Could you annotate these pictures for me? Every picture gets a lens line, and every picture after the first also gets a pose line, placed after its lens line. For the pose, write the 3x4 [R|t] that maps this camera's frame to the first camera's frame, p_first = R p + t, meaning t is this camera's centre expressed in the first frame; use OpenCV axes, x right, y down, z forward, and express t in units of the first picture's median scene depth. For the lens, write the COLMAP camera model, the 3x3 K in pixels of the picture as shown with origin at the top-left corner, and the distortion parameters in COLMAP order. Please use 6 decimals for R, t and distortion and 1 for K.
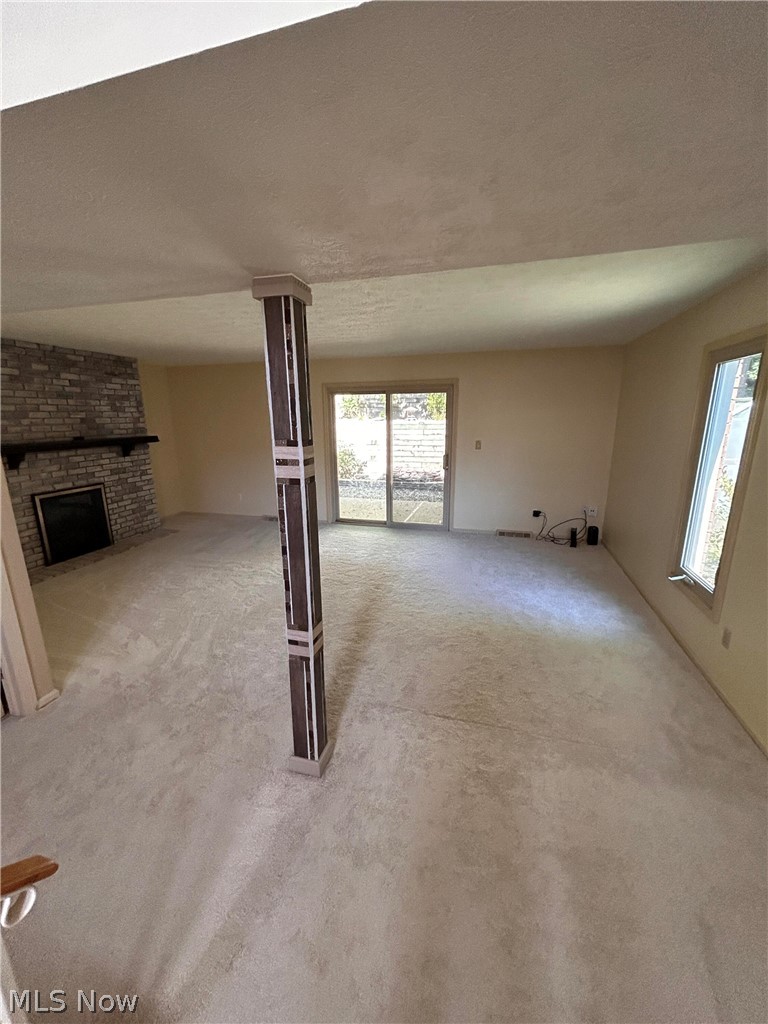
lens RADIAL K [[410.6, 0, 386.4], [0, 410.6, 514.4], [0, 0, 1]] dist [-0.001058, 0.000671]
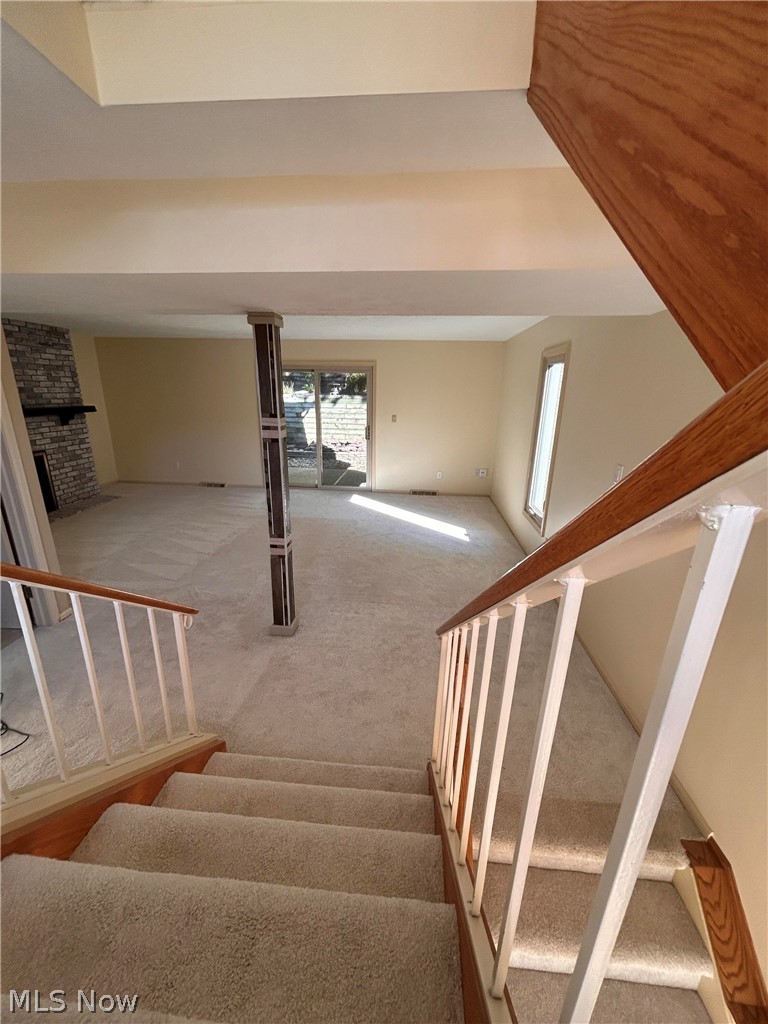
lens RADIAL K [[408.6, 0, 386.9], [0, 408.6, 516.0], [0, 0, 1]] dist [0.001050, -0.000092]
pose [[0.981811, -0.031563, 0.187217, -0.031195], [0.018824, 0.997409, 0.069438, 0.033517], [-0.188923, -0.064651, 0.979861, -0.196726]]
